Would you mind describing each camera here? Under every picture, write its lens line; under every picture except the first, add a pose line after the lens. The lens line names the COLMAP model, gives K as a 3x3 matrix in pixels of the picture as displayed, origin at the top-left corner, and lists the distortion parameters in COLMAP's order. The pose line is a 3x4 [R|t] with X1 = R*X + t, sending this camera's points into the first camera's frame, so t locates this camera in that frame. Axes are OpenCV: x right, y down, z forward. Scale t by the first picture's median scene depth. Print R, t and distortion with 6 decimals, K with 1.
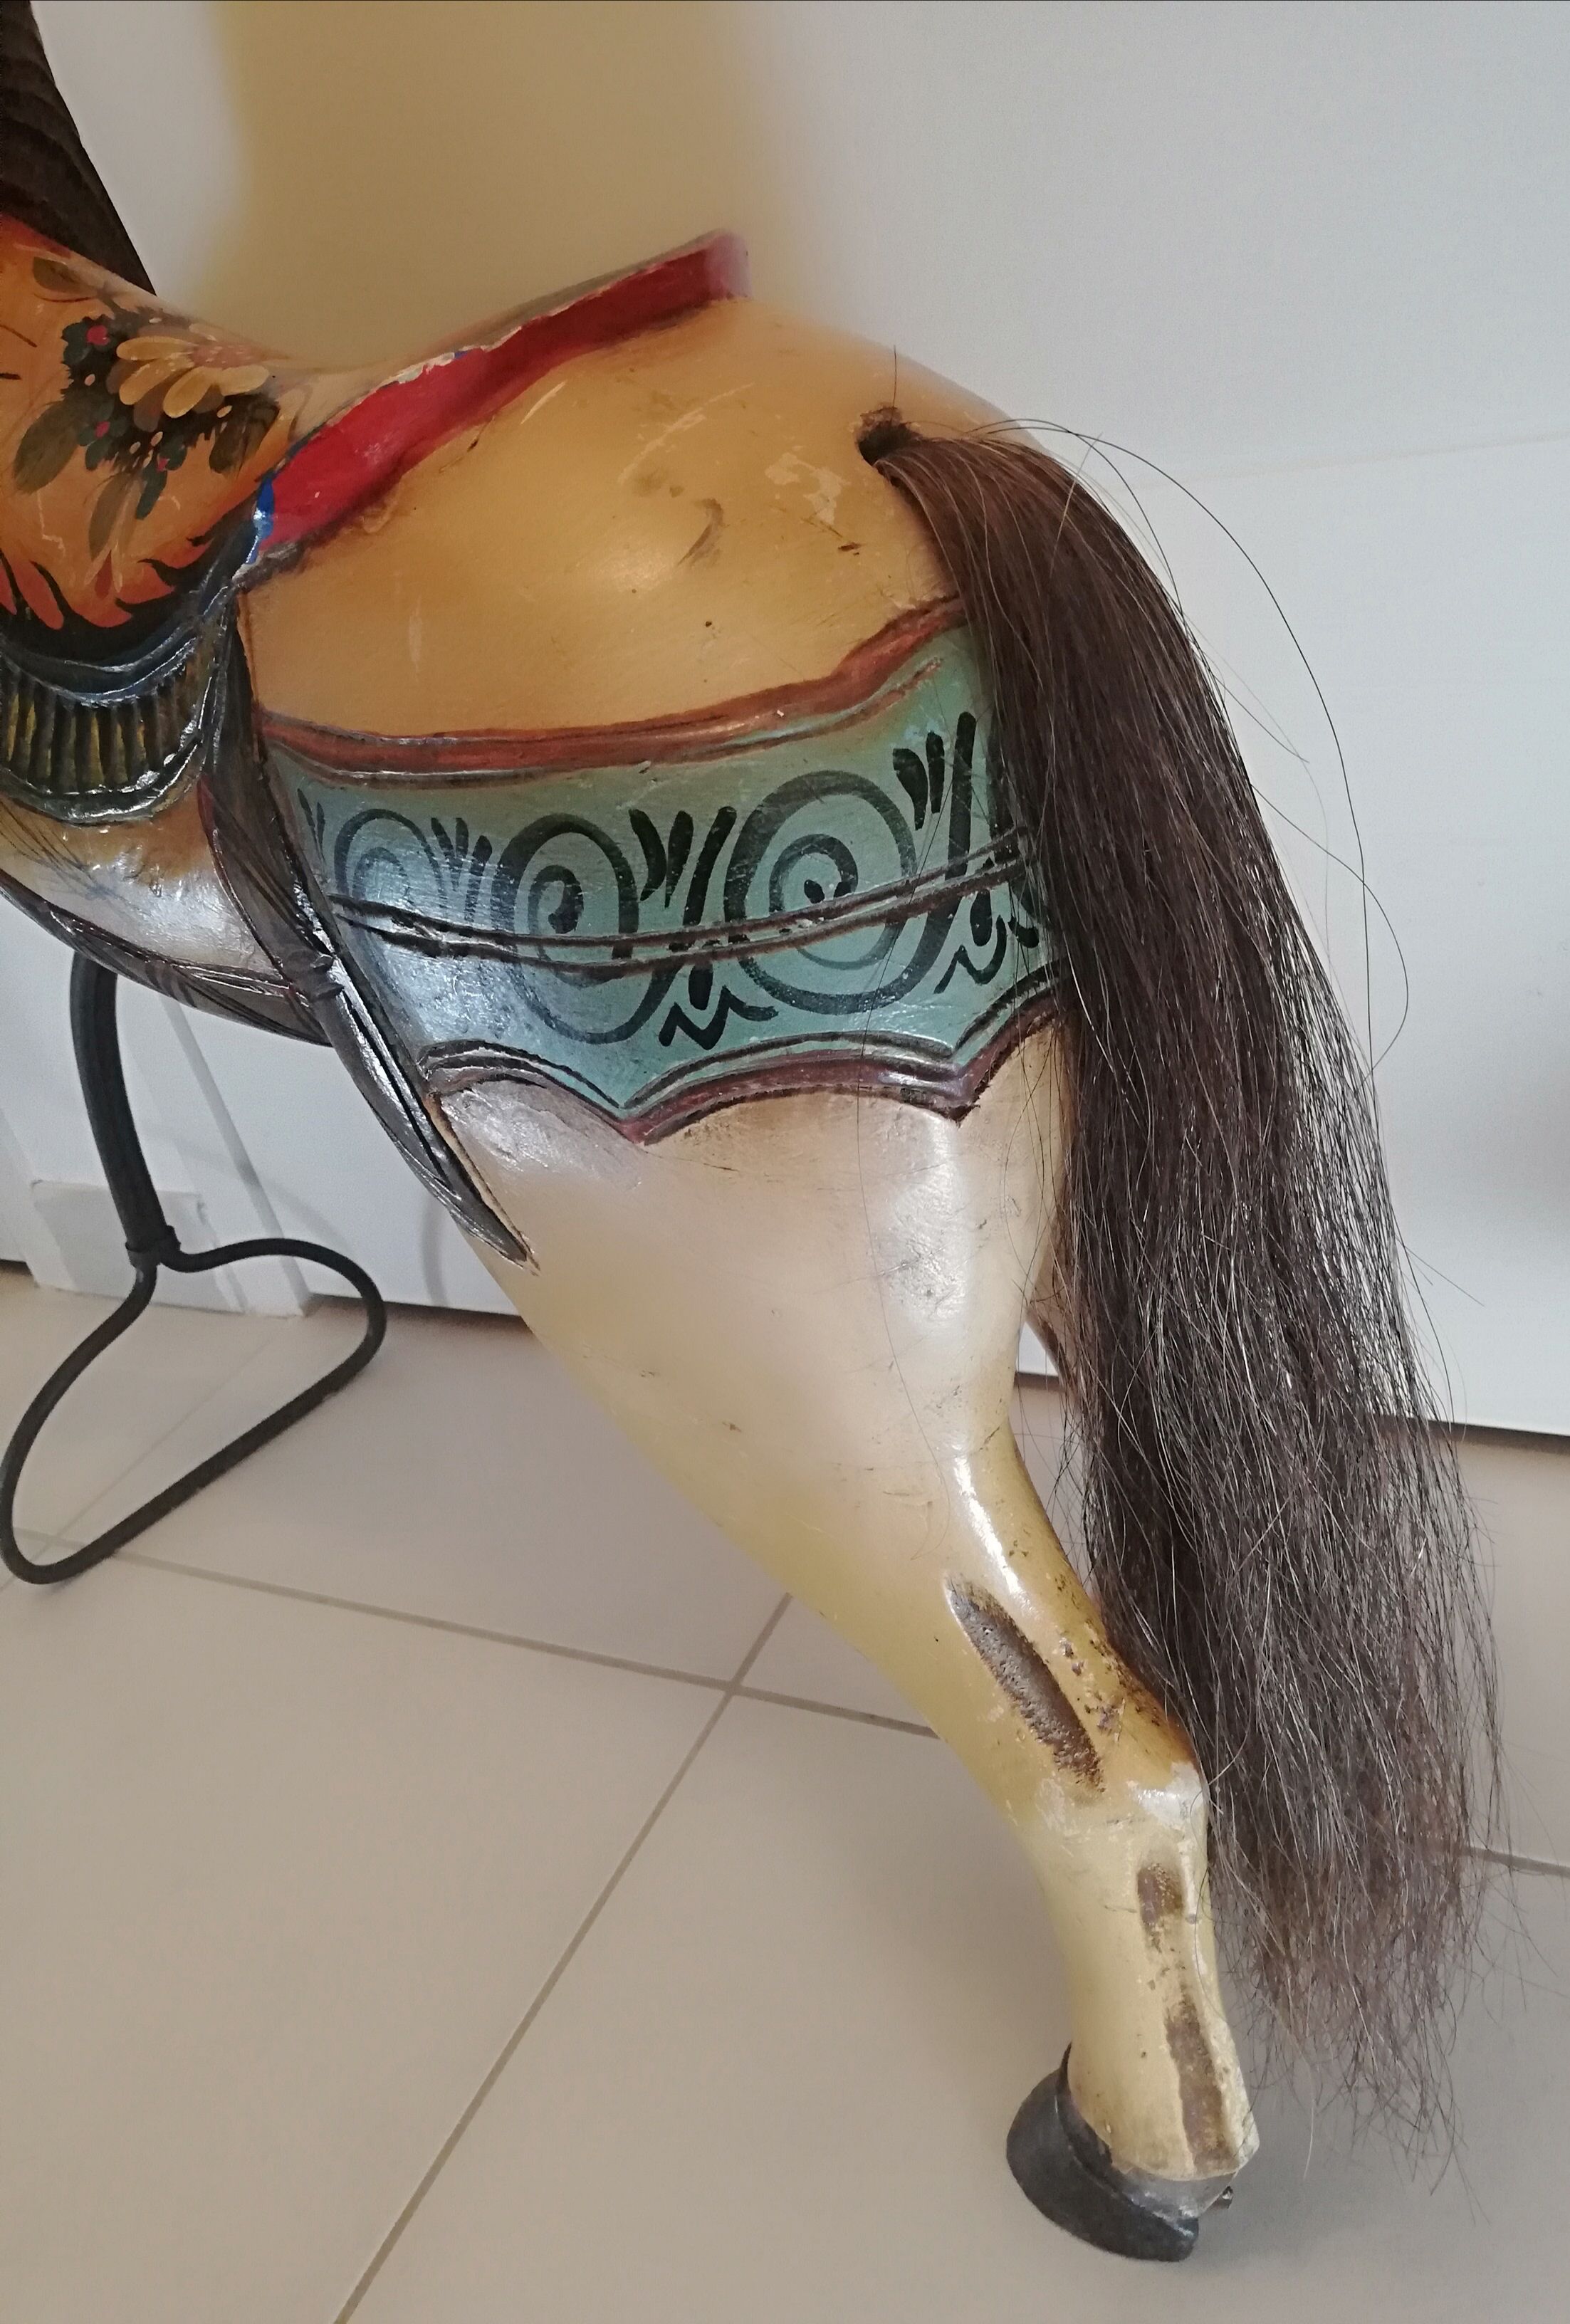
lens RADIAL K [[1768.7, 0, 860.1], [0, 1768.7, 1170.1], [0, 0, 1]] dist [-0.012429, -0.007137]
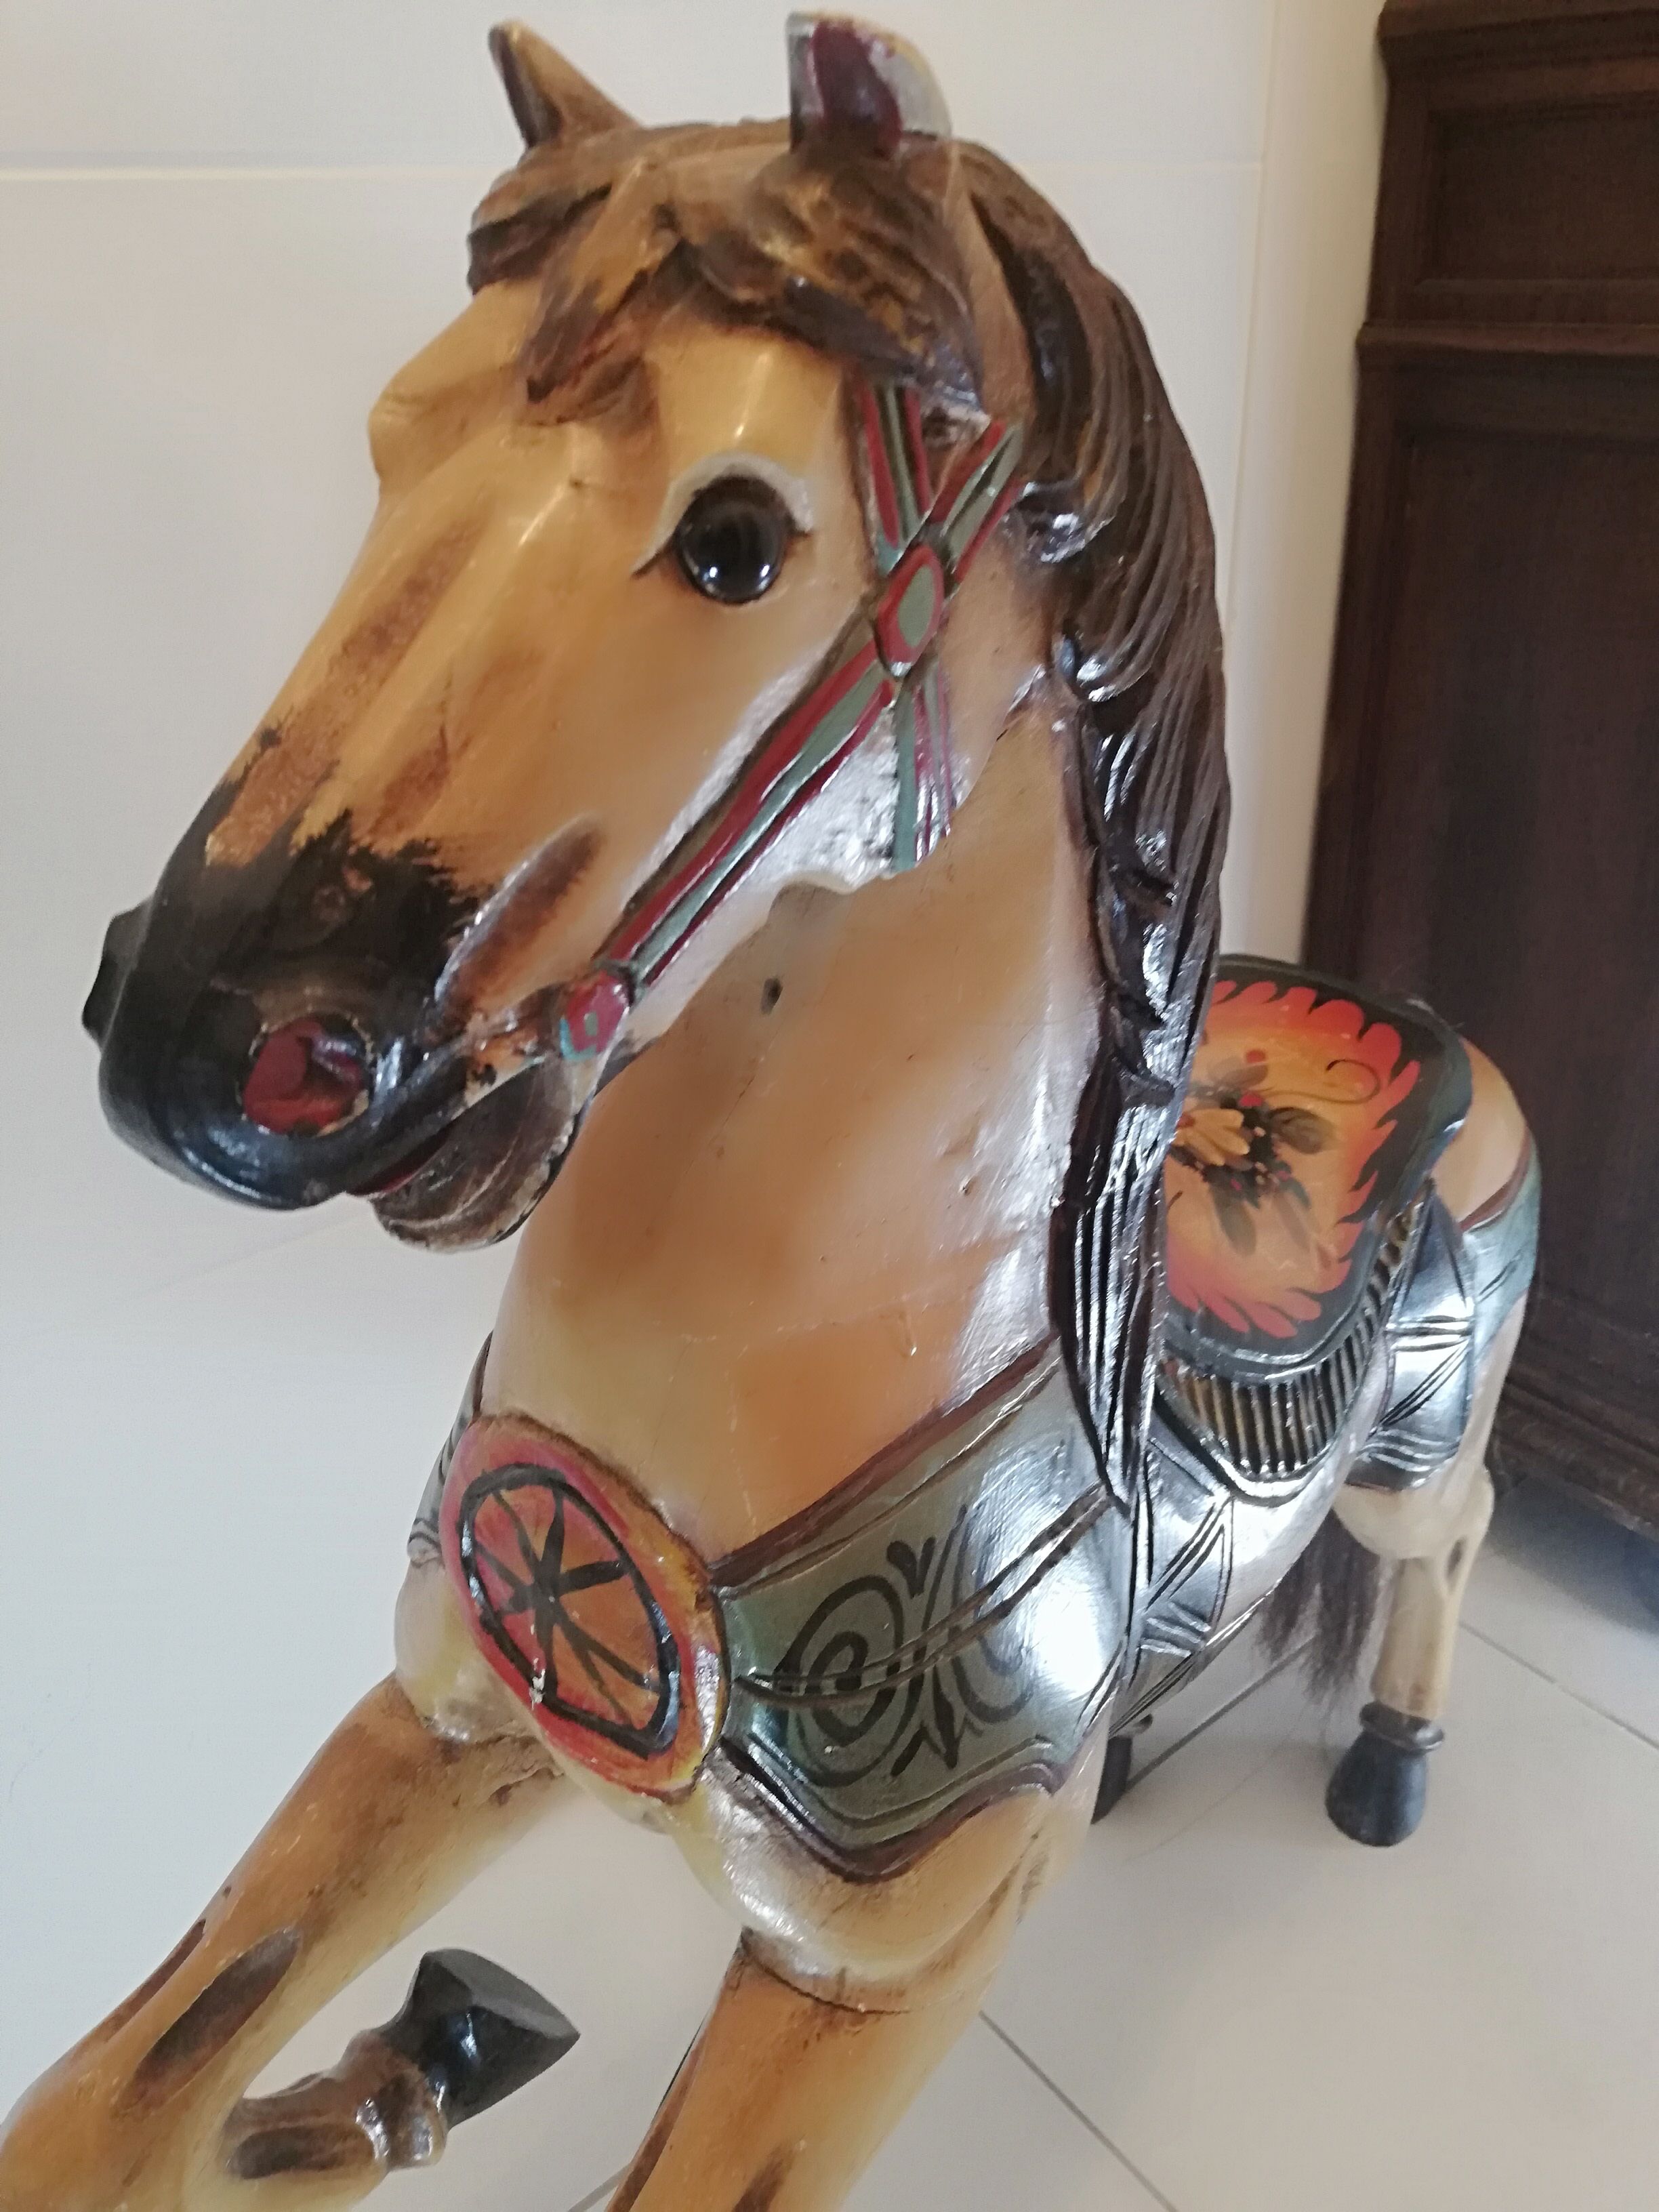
lens RADIAL K [[1656.0, 0, 829.5], [0, 1656.0, 1106.0], [0, 0, 1]] dist [0.067905, -0.188342]
pose [[-0.048182, -0.274842, 0.960281, -2.130529], [0.540926, 0.801034, 0.256404, -1.269959], [-0.839689, 0.531795, 0.110074, 1.445082]]
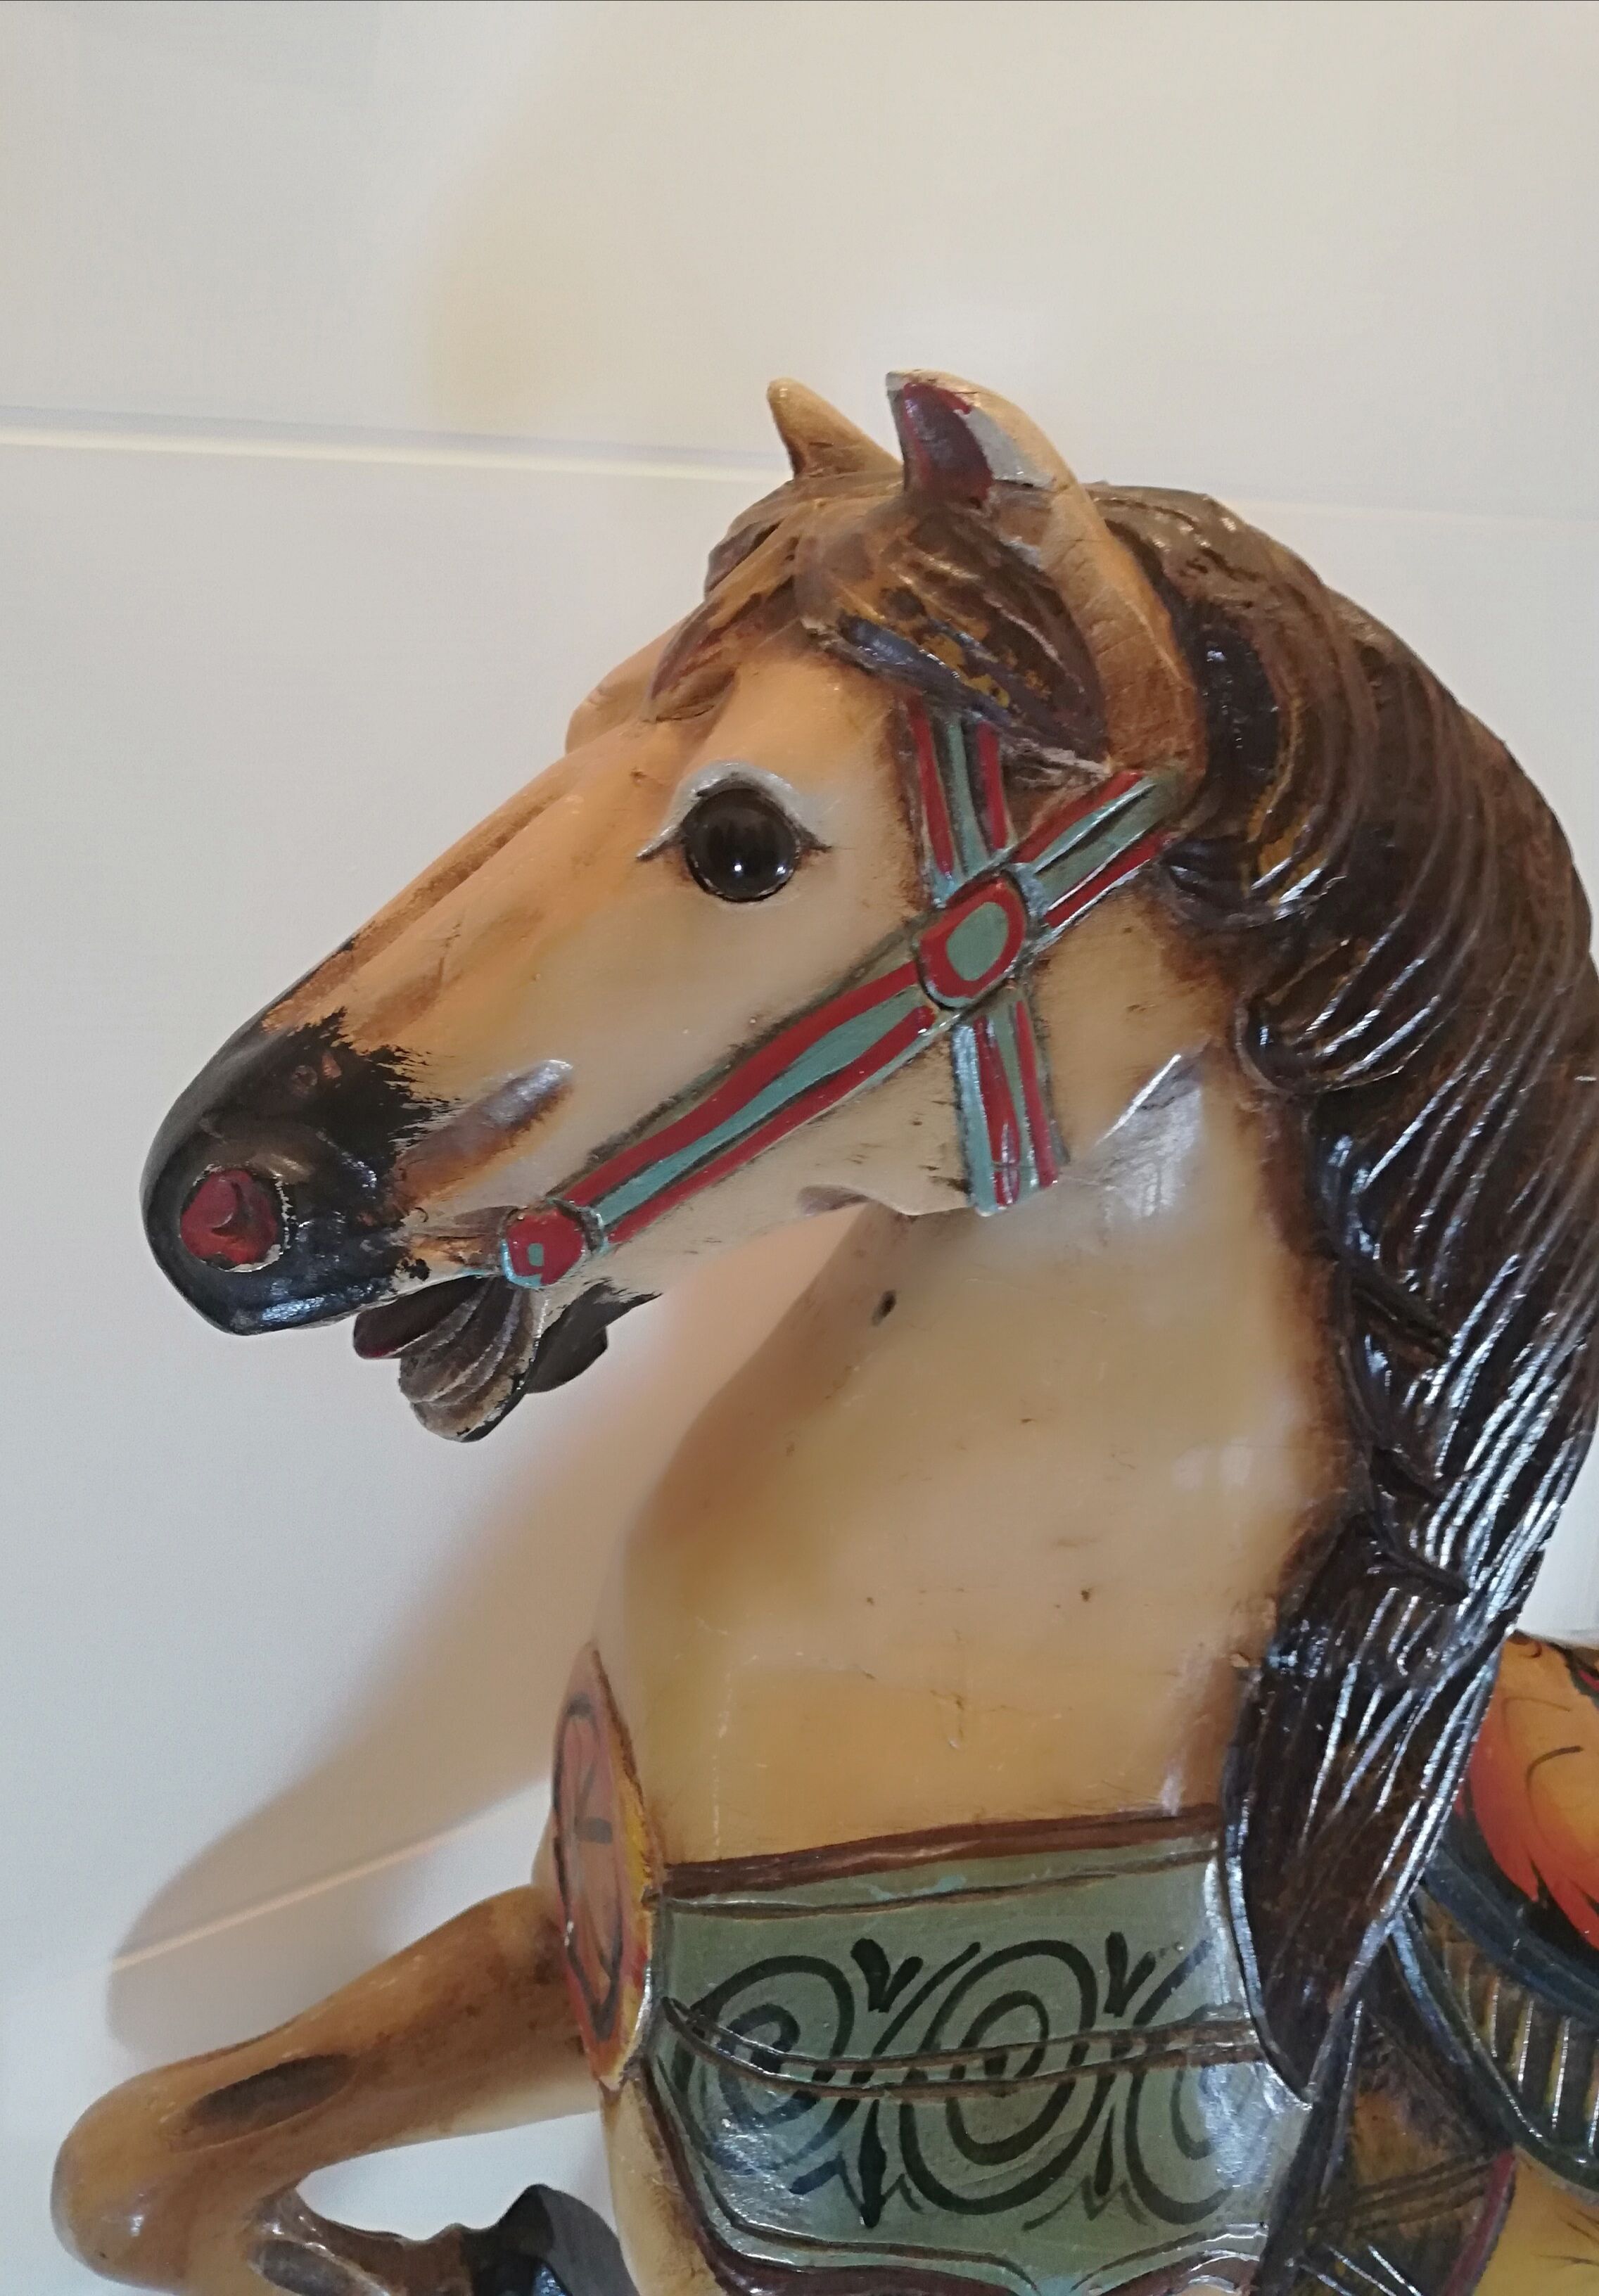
lens RADIAL K [[1746.7, 0, 751.4], [0, 1746.7, 1161.8], [0, 0, 1]] dist [0.026836, -0.075670]
pose [[0.507913, -0.063494, 0.859065, -2.056849], [0.320012, 0.939816, -0.119742, -1.073470], [-0.799760, 0.335729, 0.497664, 1.083841]]
